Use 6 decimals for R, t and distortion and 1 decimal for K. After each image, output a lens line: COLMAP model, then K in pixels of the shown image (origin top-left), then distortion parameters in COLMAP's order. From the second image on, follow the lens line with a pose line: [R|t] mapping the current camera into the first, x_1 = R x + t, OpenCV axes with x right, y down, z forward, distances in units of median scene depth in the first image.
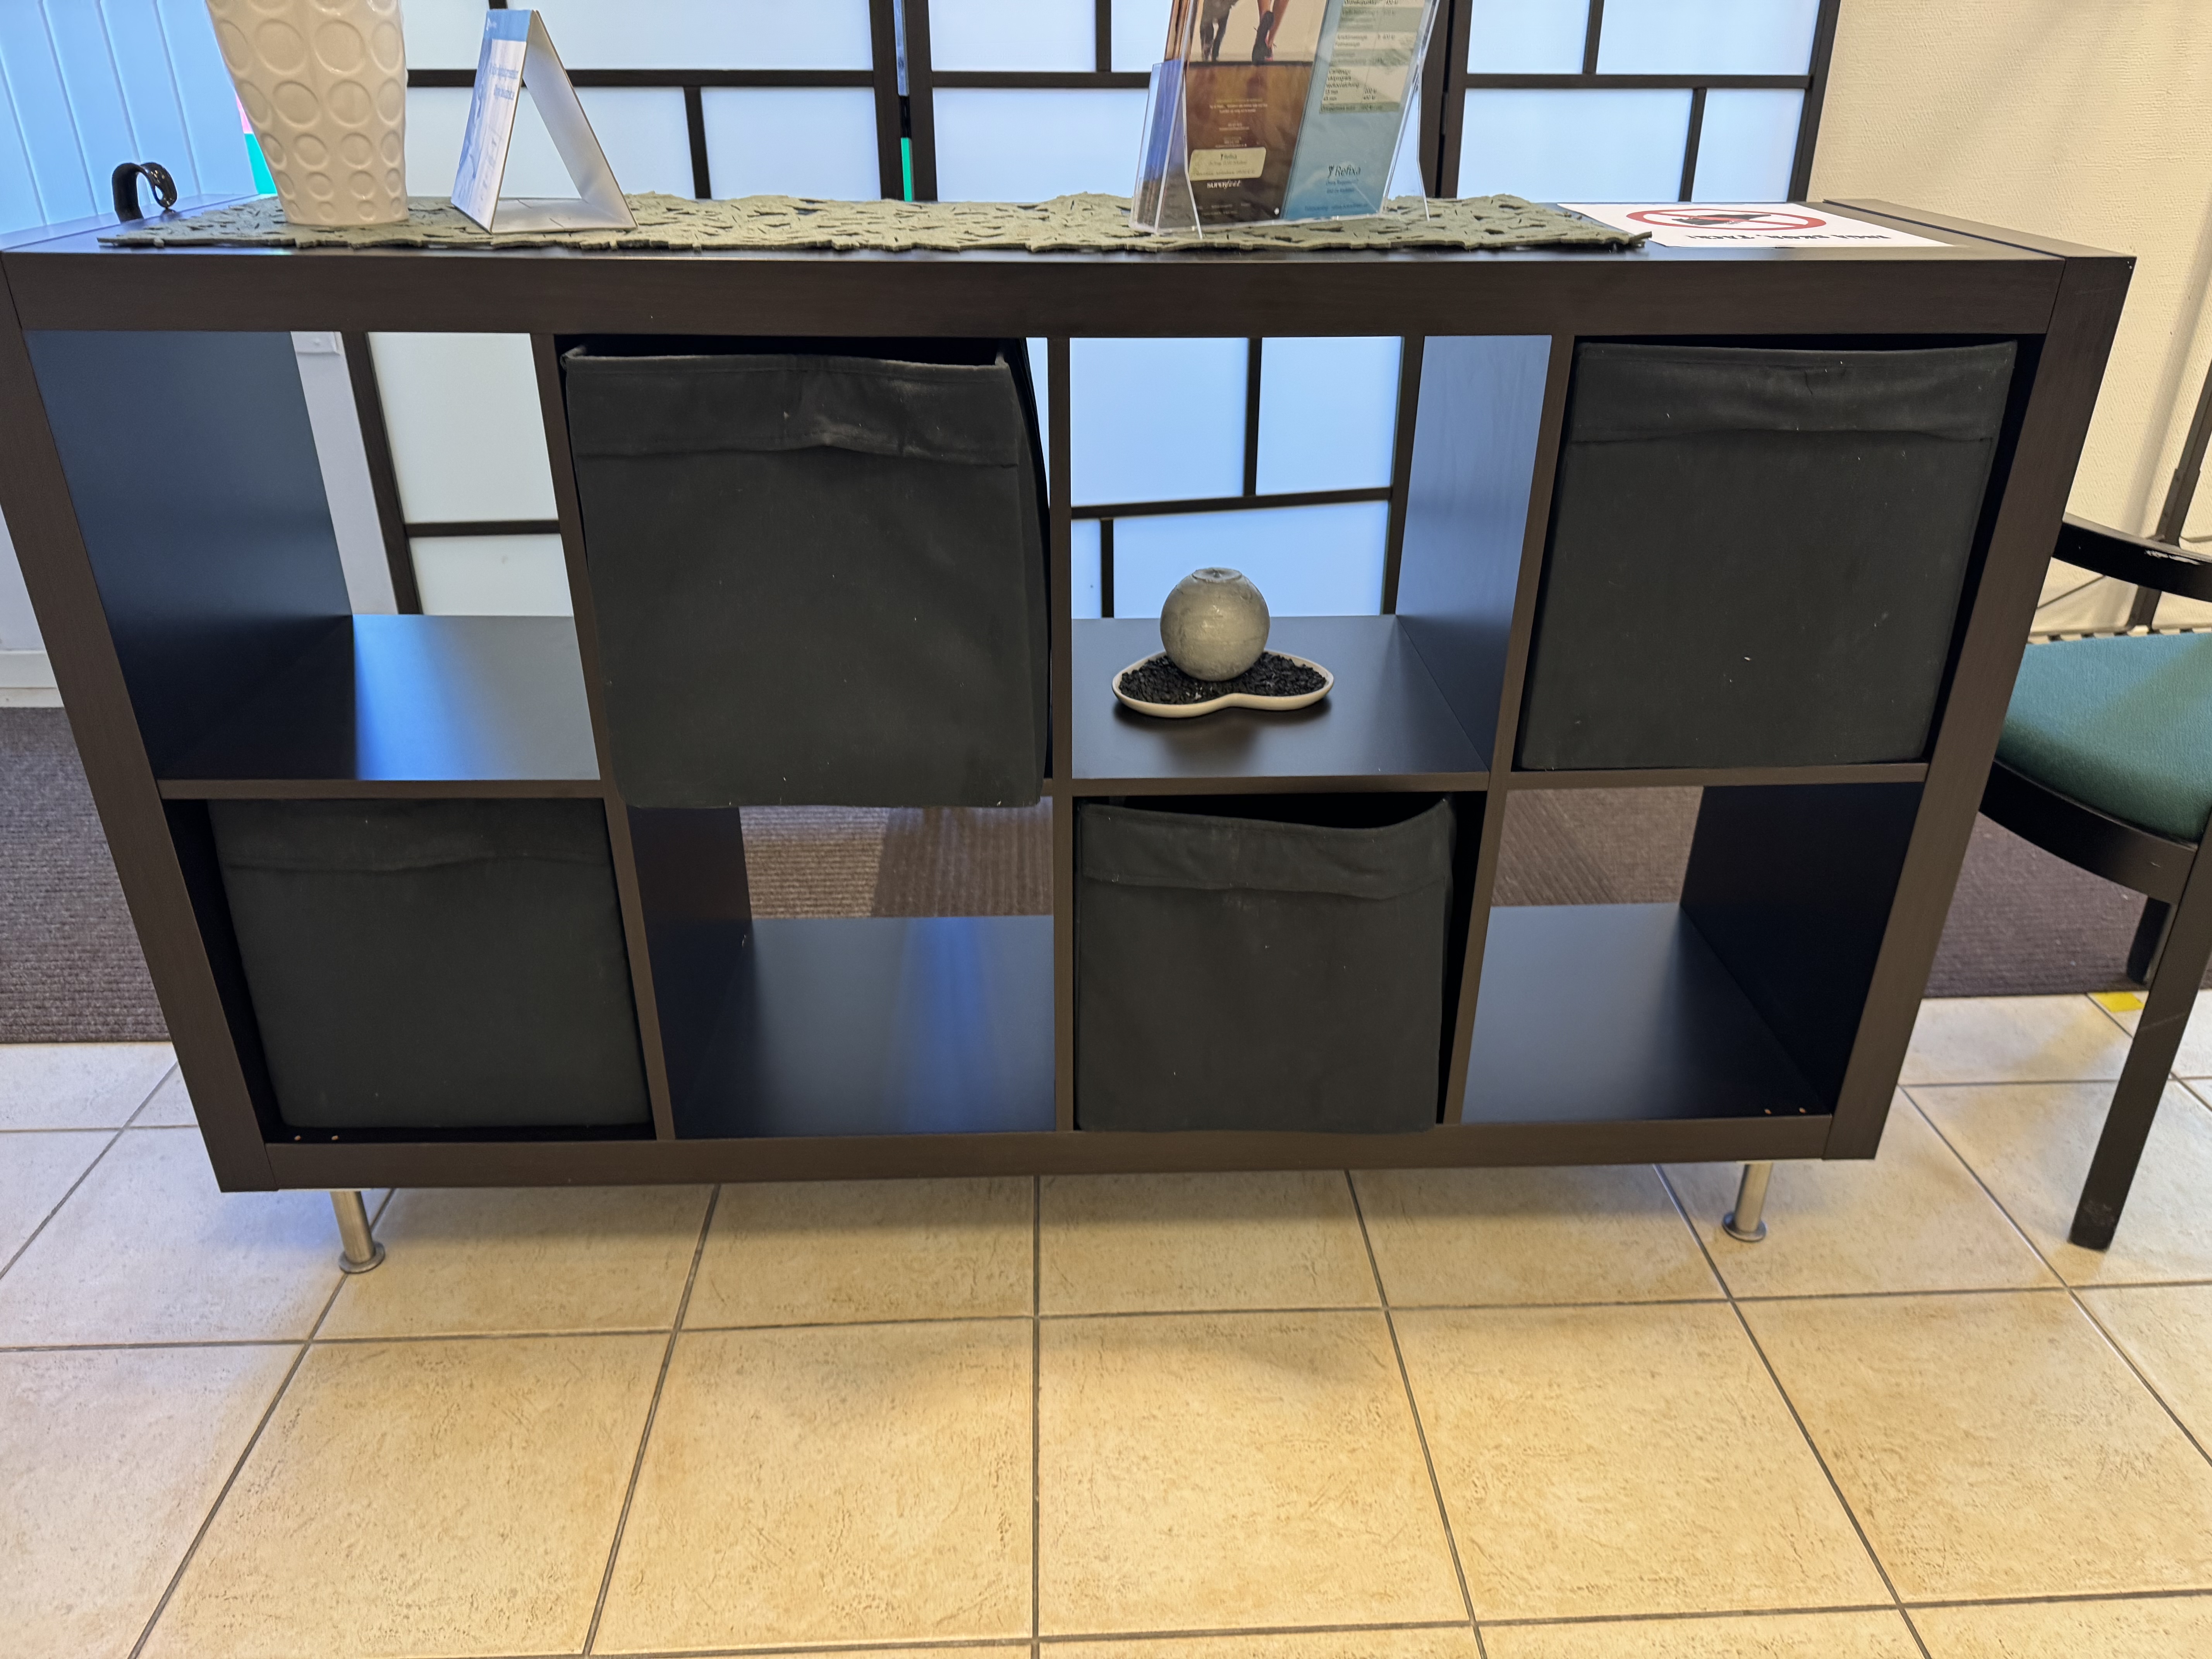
lens RADIAL K [[1577.6, 0, 1114.8], [0, 1577.6, 848.2], [0, 0, 1]] dist [0.028977, -0.037749]
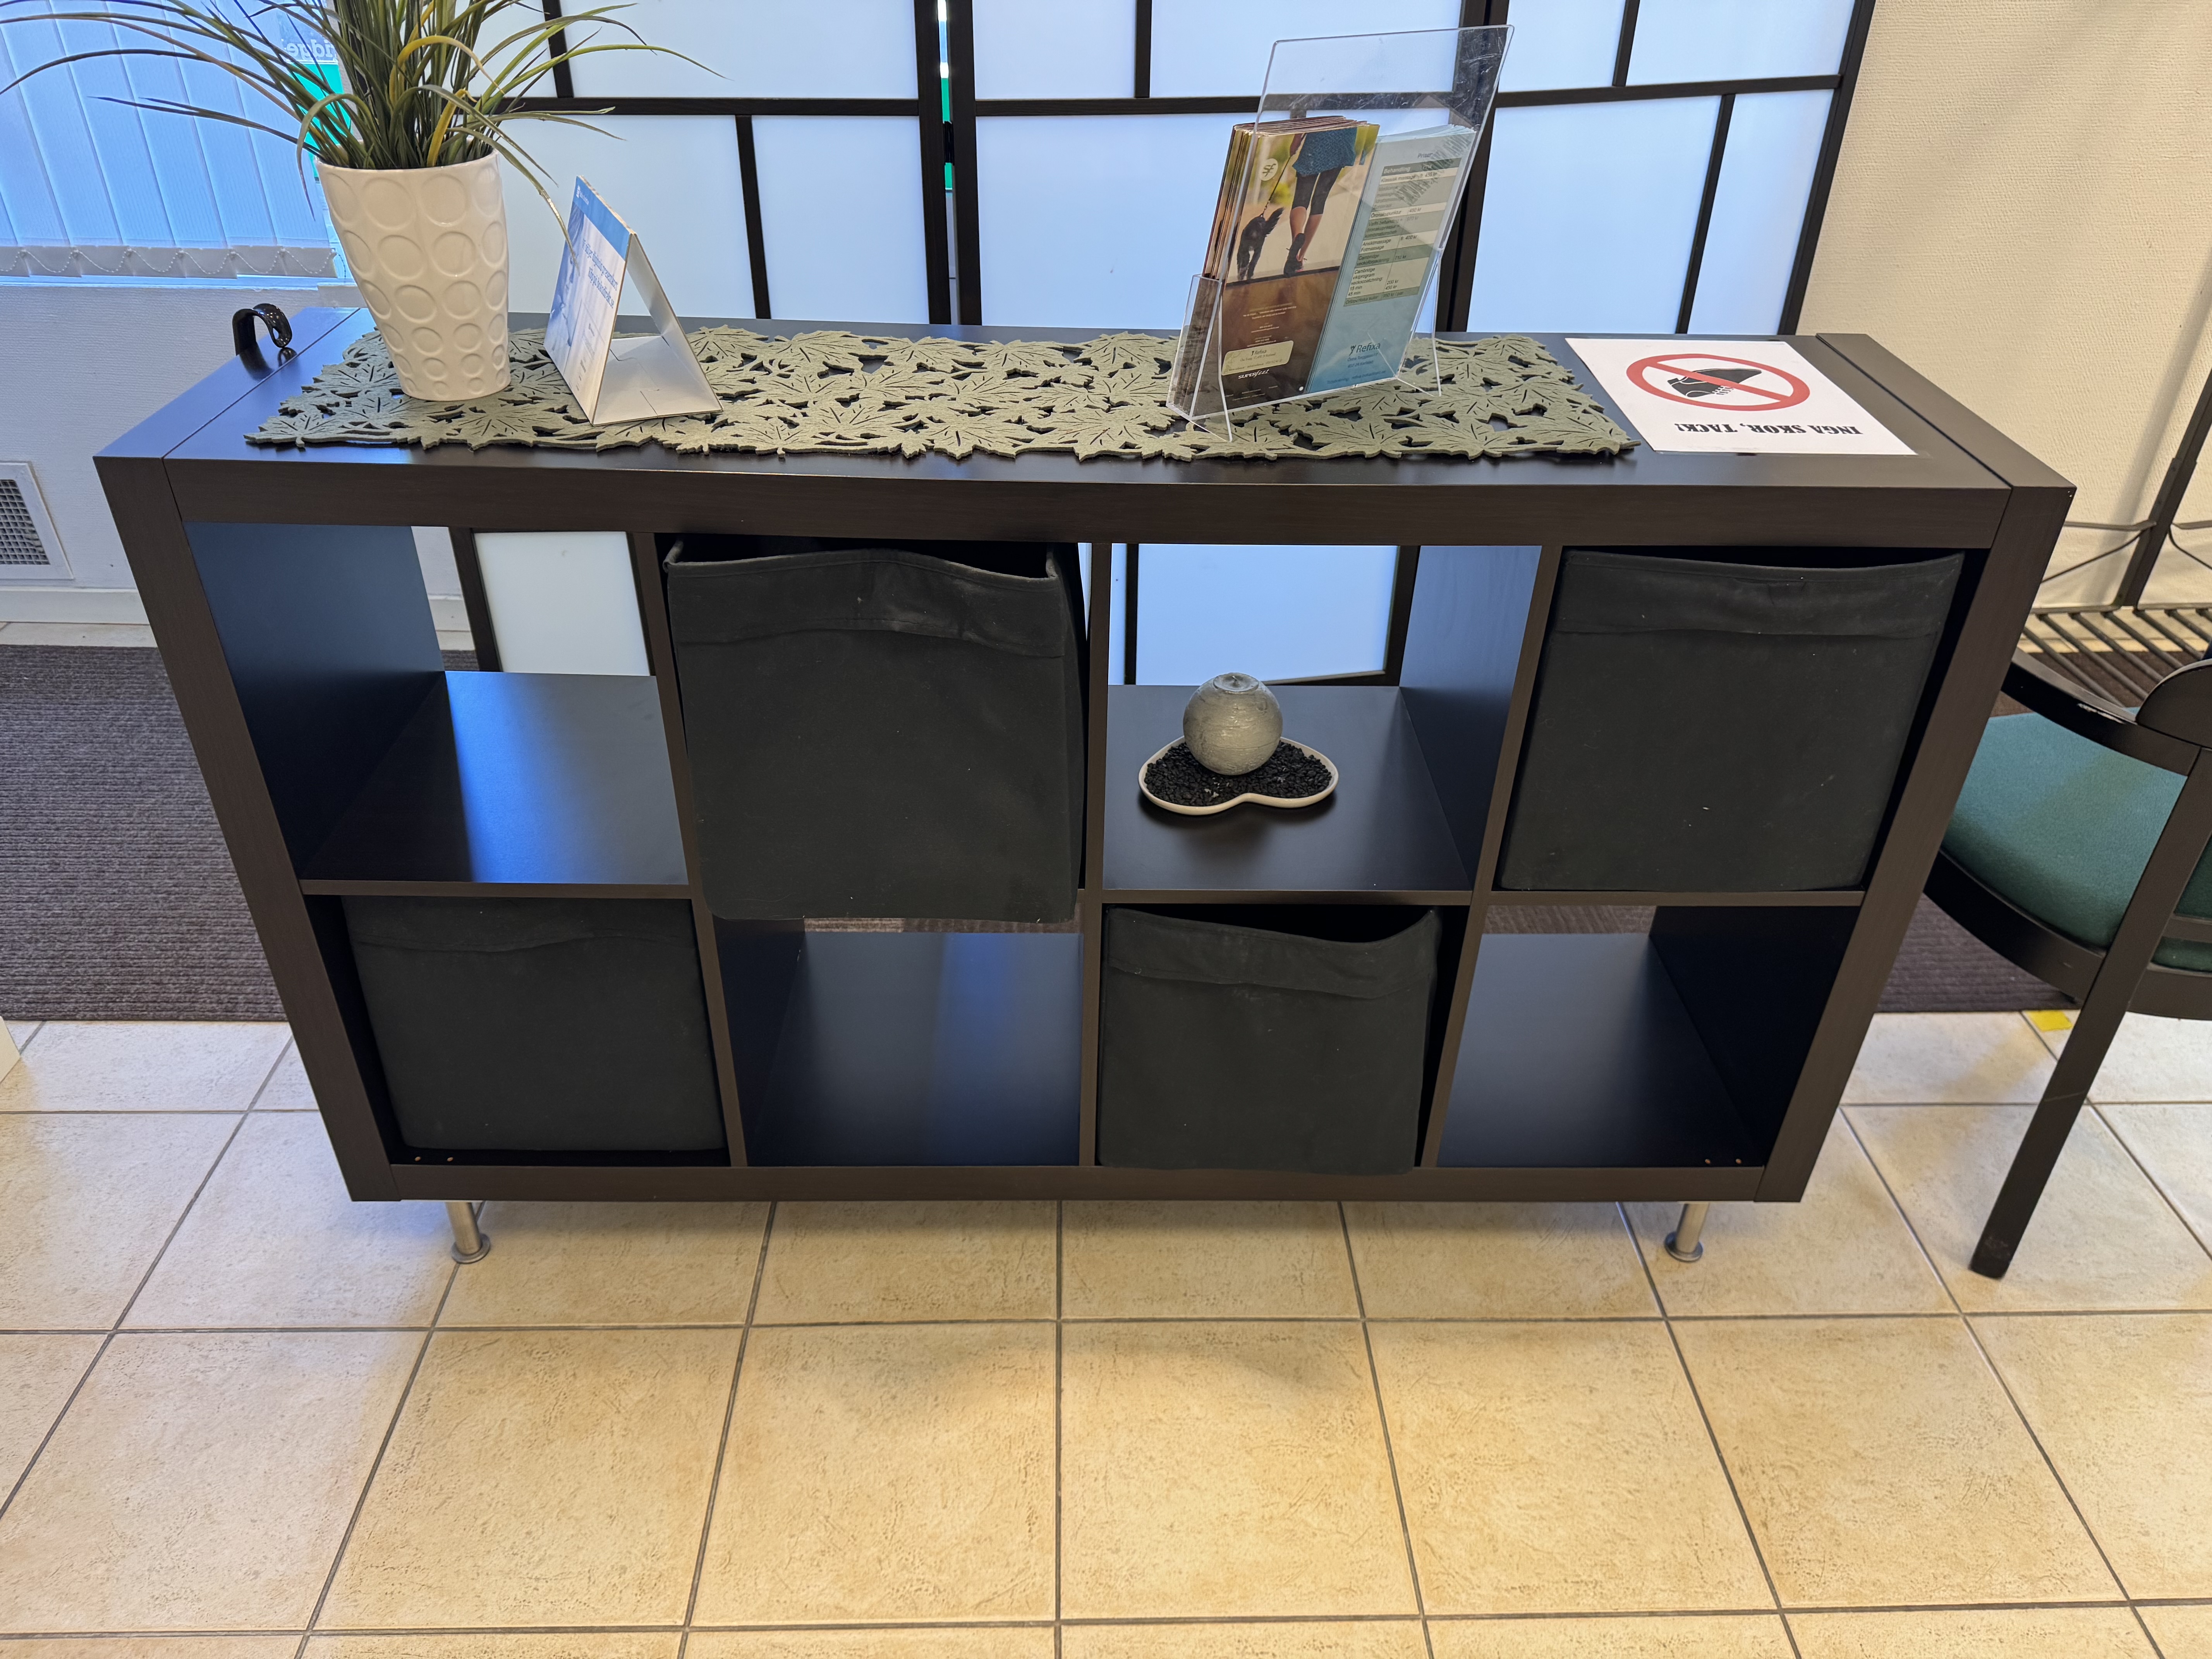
lens RADIAL K [[1577.6, 0, 1110.0], [0, 1577.6, 831.9], [0, 0, 1]] dist [0.028977, -0.037749]
pose [[0.999694, 0.023767, -0.006873, -0.013447], [-0.022829, 0.993223, 0.113962, -0.194230], [0.009535, -0.113770, 0.993461, -0.106142]]
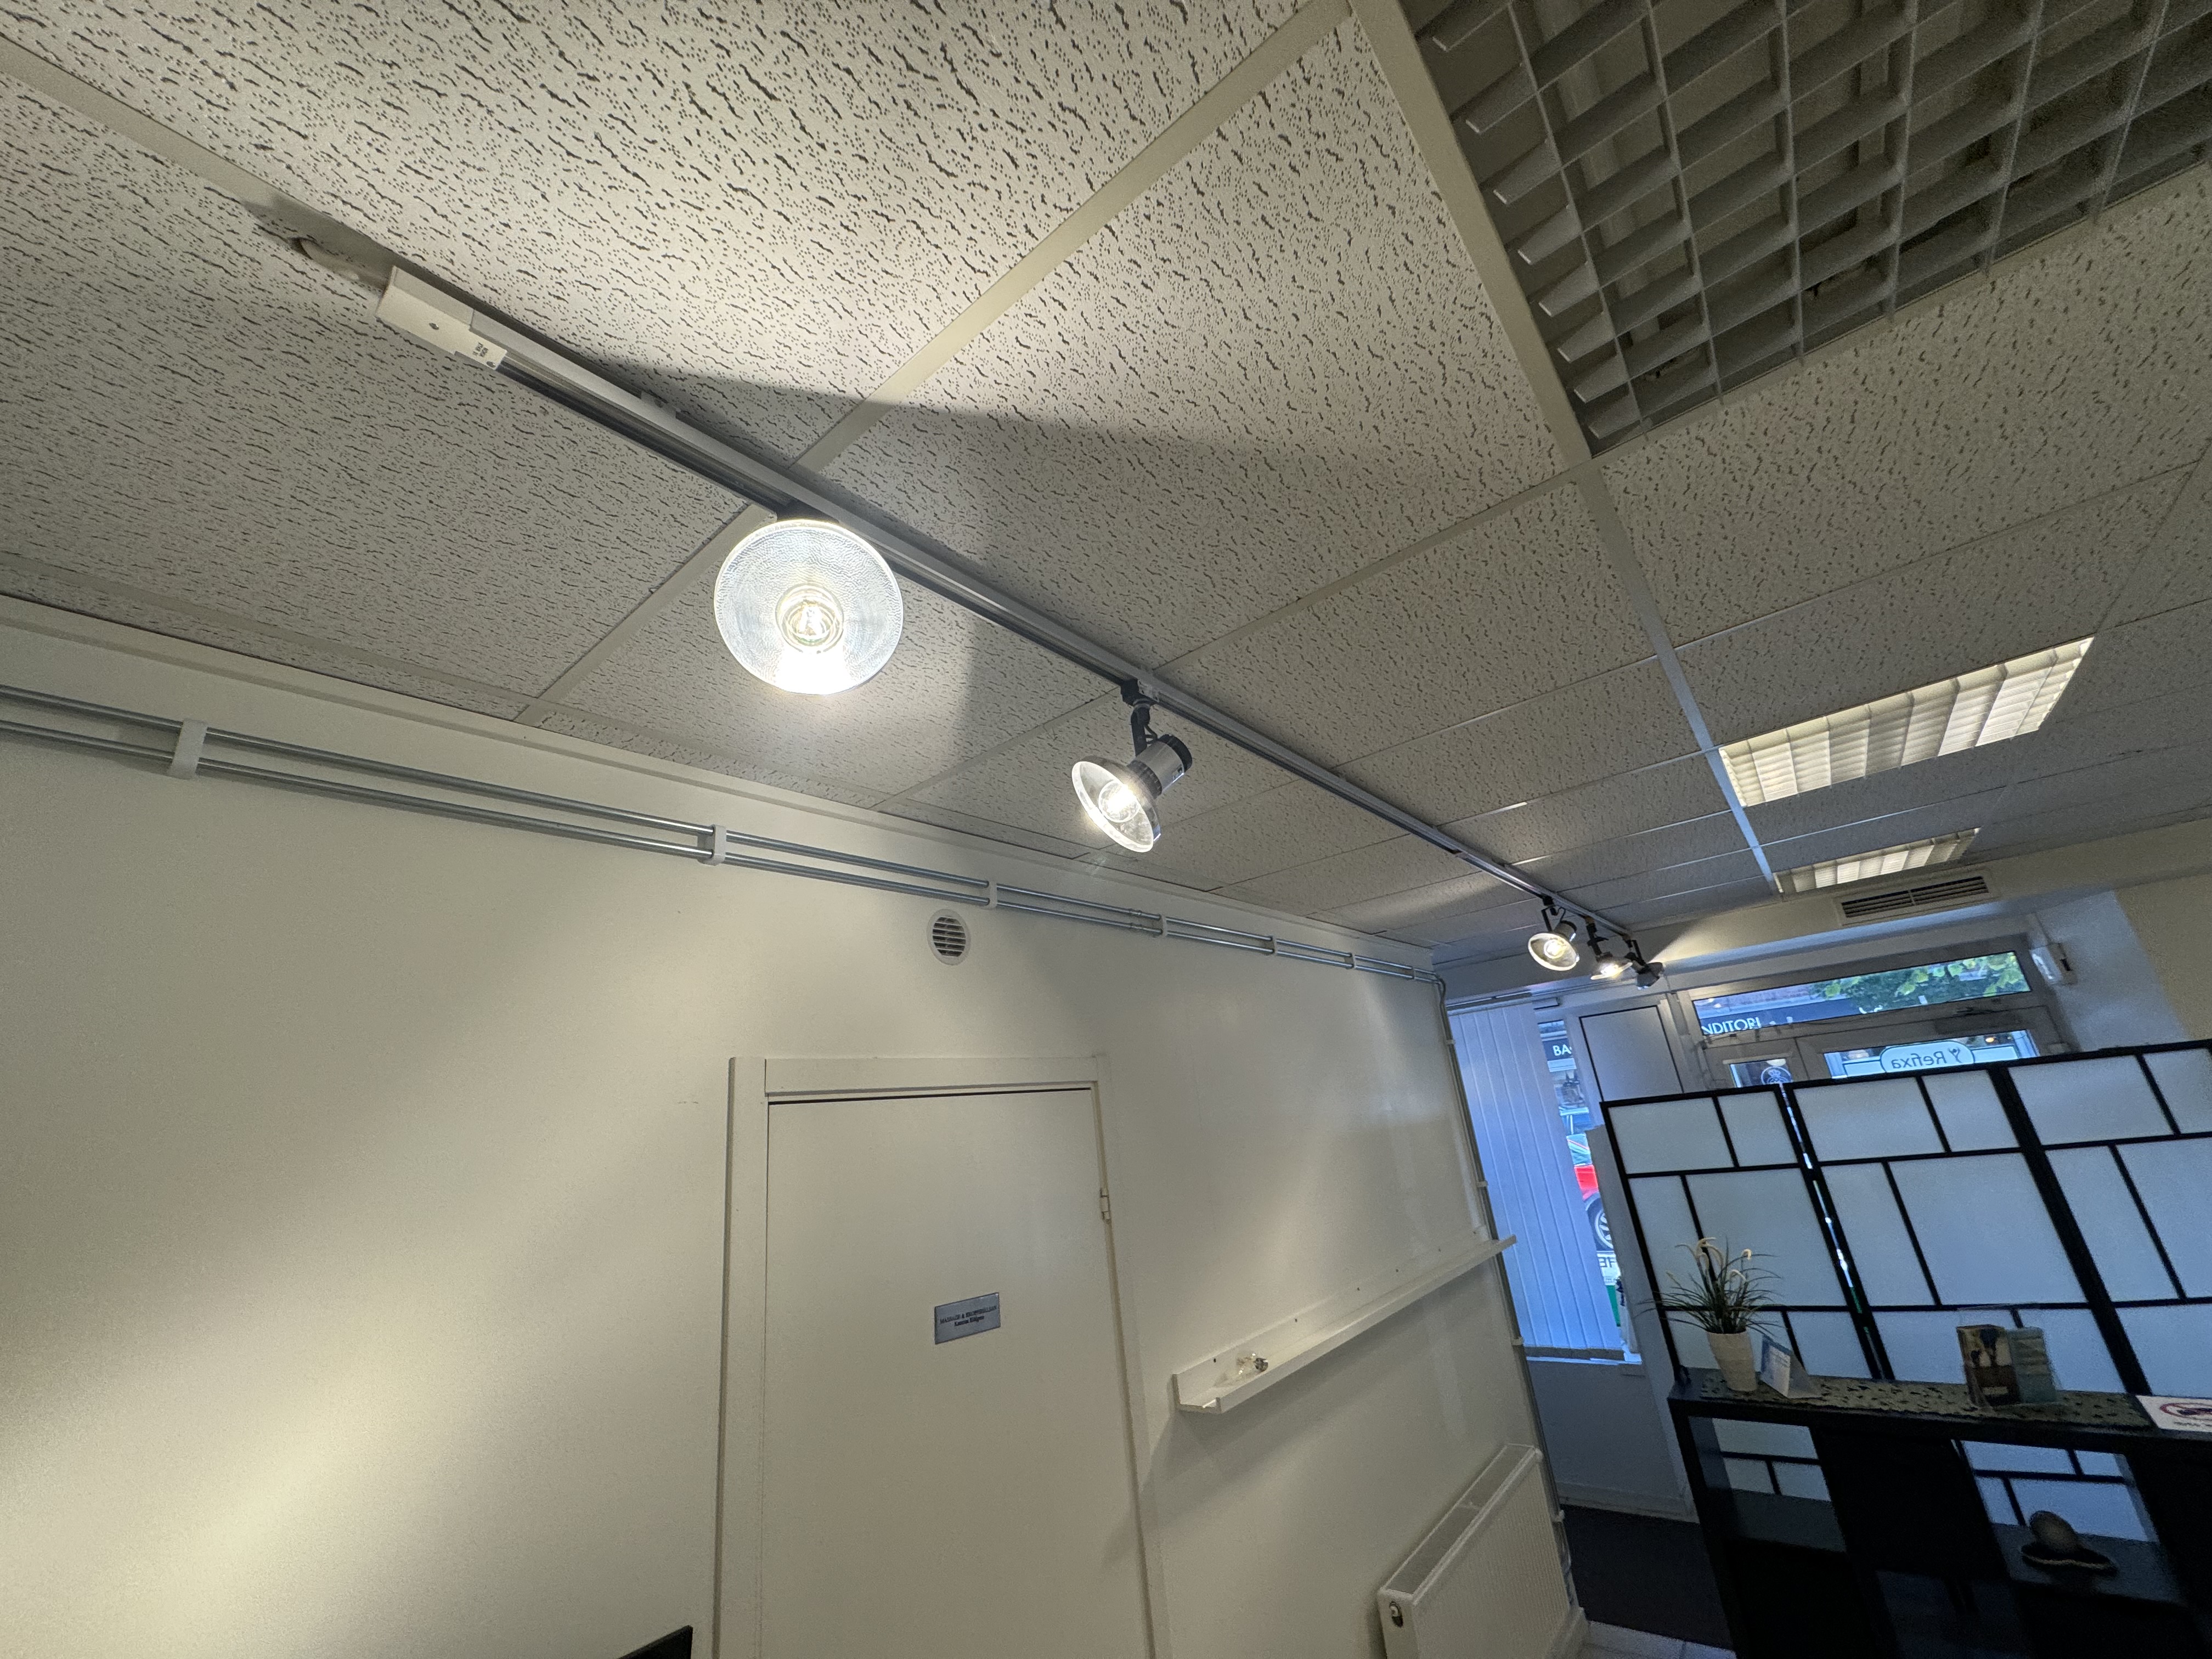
lens RADIAL K [[880.4, 0, 1094.8], [0, 880.4, 828.7], [0, 0, 1]] dist [-0.003417, -0.000466]
pose [[0.733516, -0.299828, -0.609966, 0.152122], [-0.207432, 0.755869, -0.620994, 0.299325], [0.647245, 0.582036, 0.492248, -2.077423]]
